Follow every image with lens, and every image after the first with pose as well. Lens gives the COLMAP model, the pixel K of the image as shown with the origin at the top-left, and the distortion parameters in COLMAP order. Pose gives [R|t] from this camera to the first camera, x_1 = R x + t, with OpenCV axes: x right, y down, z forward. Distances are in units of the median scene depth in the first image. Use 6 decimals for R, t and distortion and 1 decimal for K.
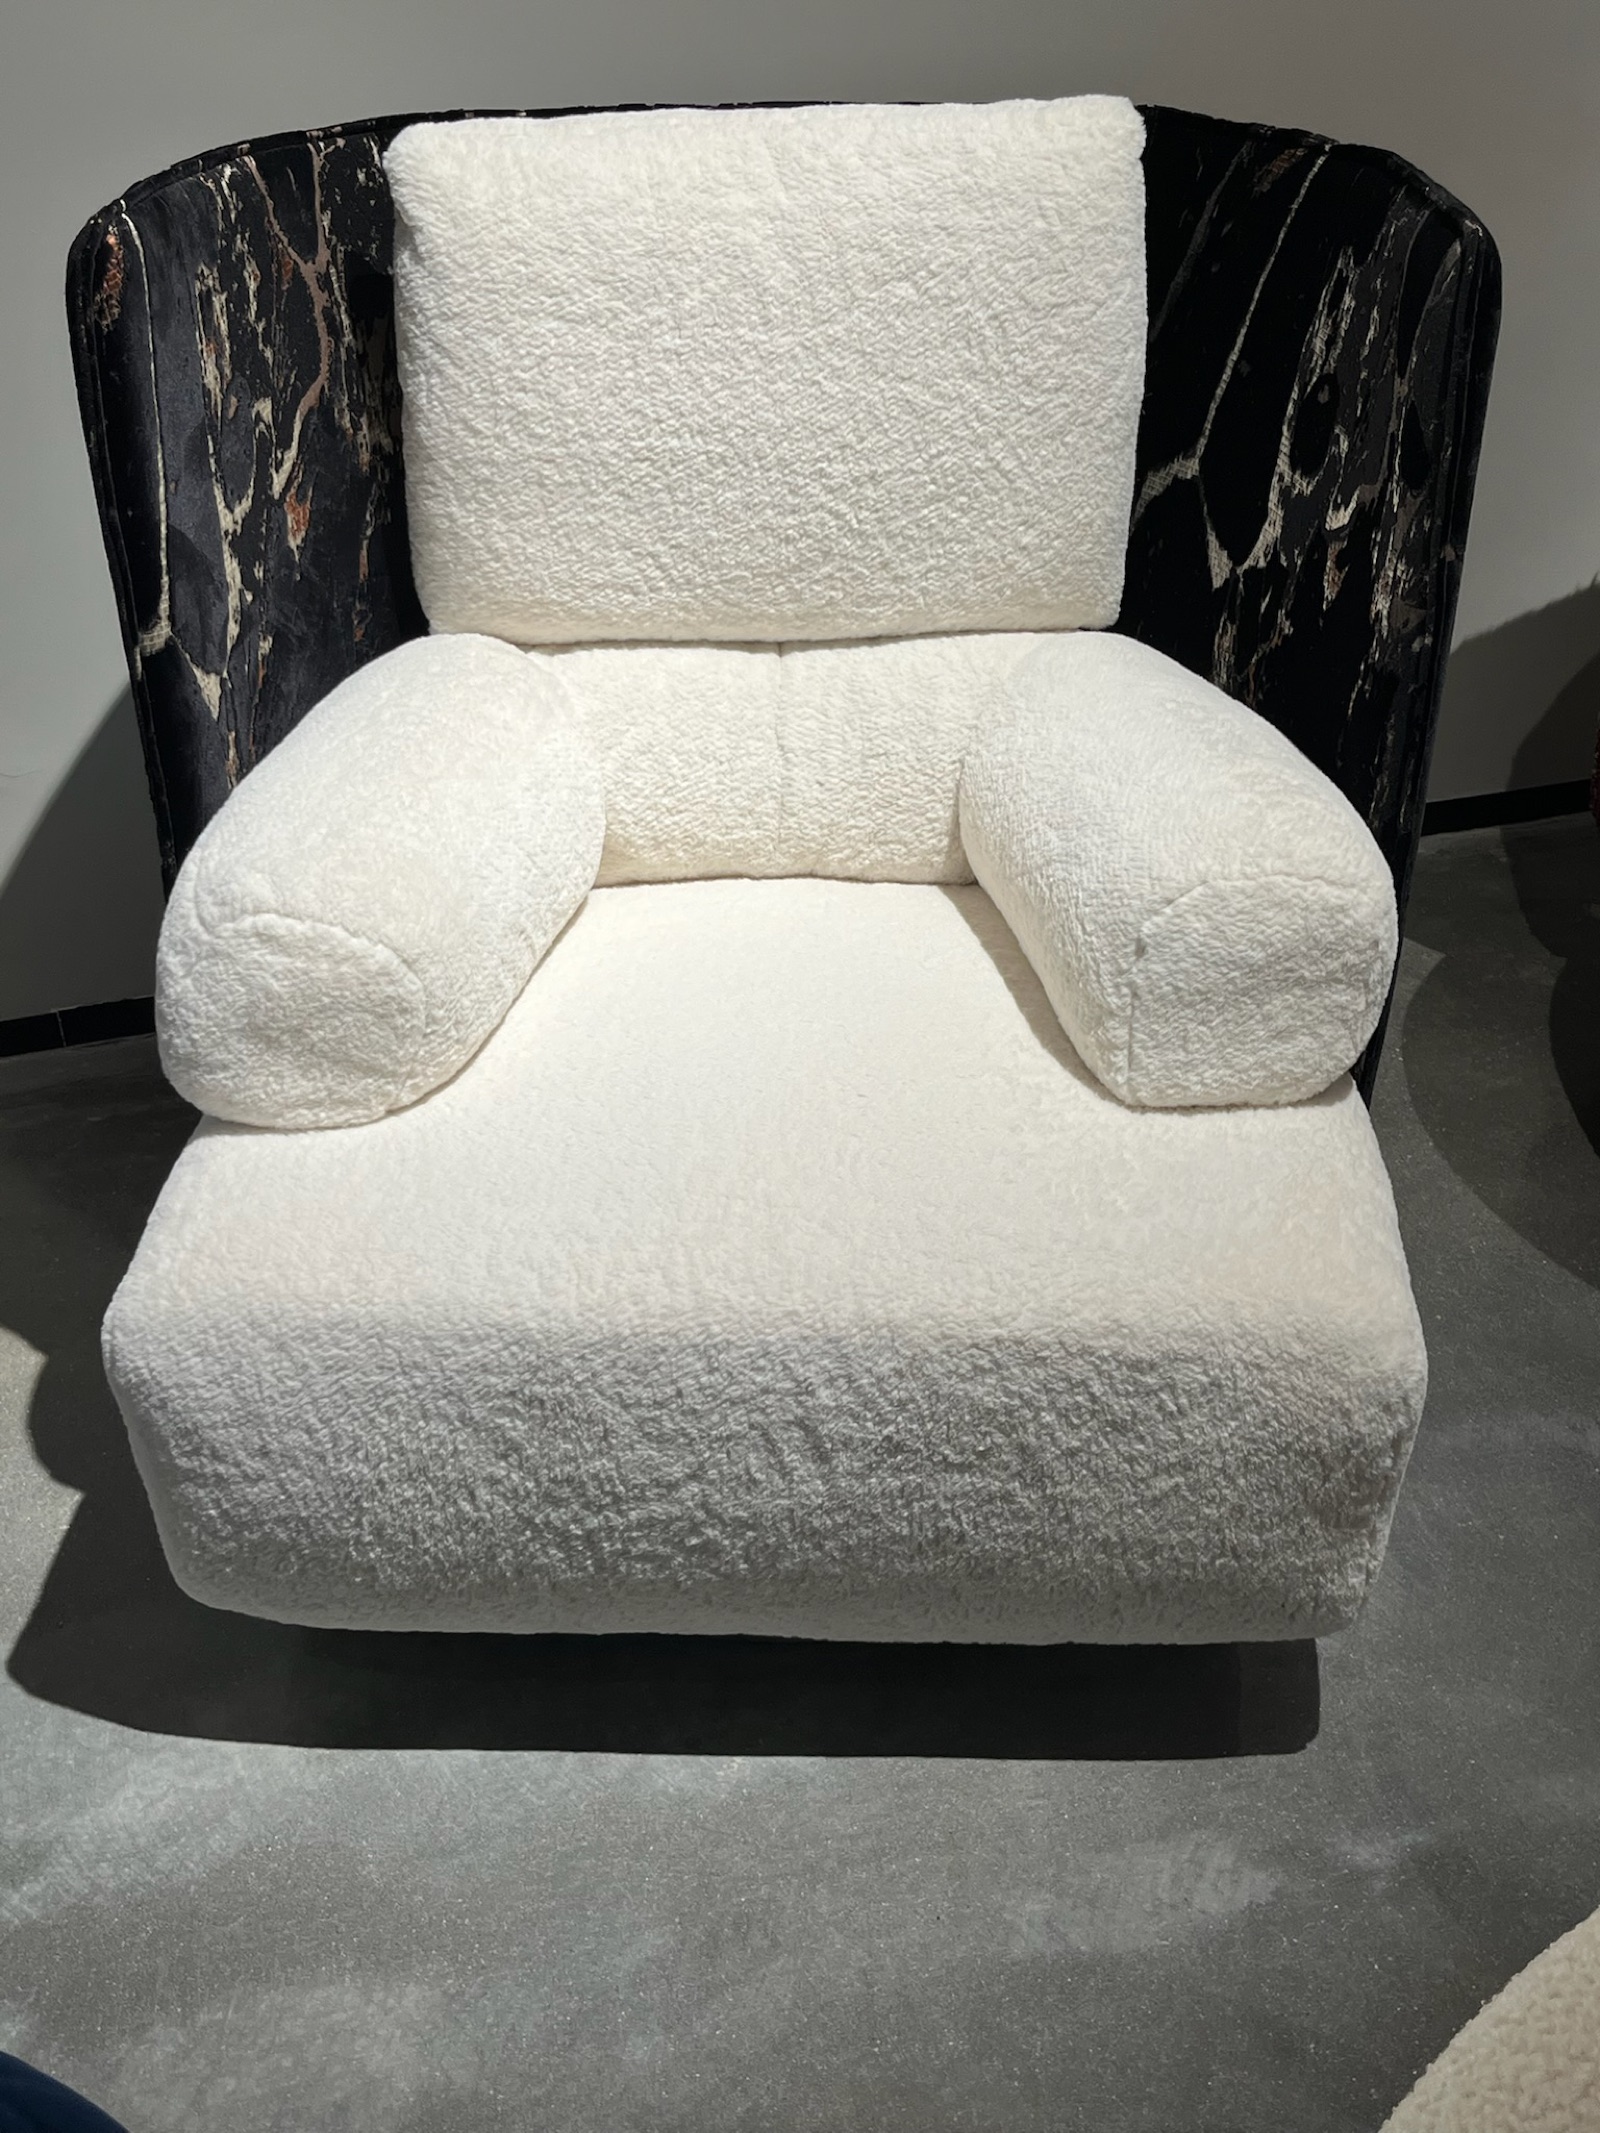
lens RADIAL K [[2372.0, 0, 797.1], [0, 2372.0, 1064.1], [0, 0, 1]] dist [0.026595, 0.000000]
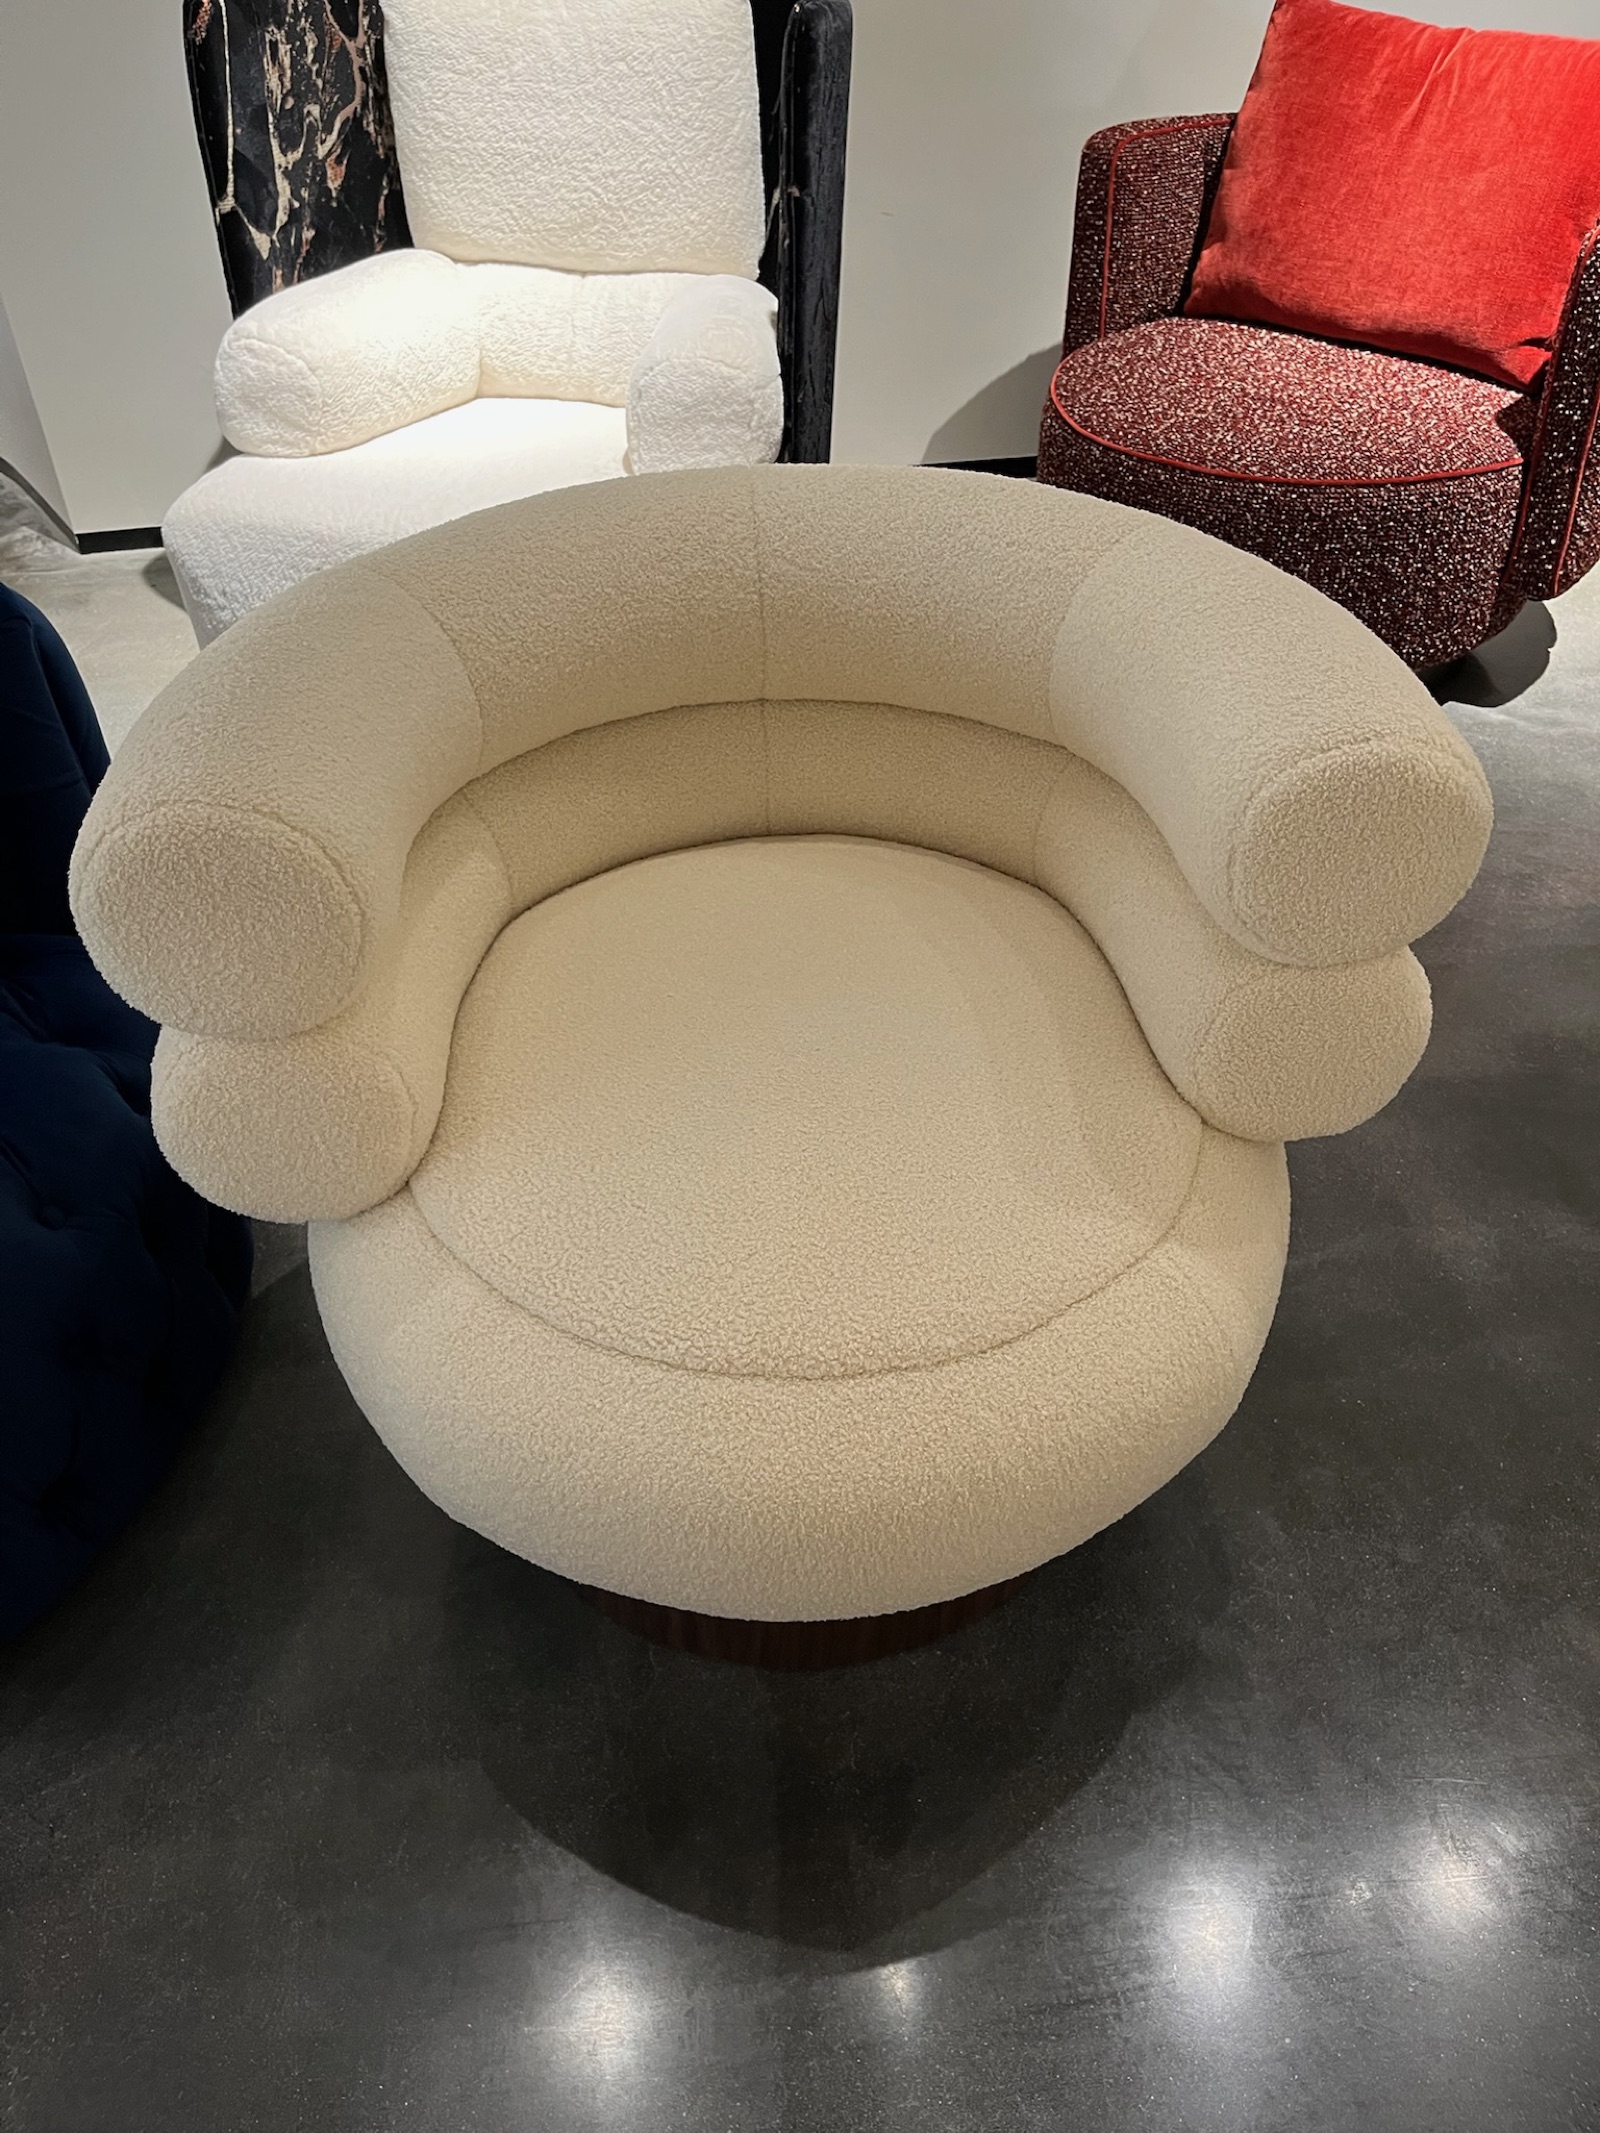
lens RADIAL K [[1616.6, 0, 812.1], [0, 1616.6, 1070.3], [0, 0, 1]] dist [-0.000064, -0.032337]
pose [[0.966715, 0.173236, -0.188287, 0.613448], [-0.149386, 0.979613, 0.134318, 0.293861], [0.207717, -0.101720, 0.972886, -0.351592]]
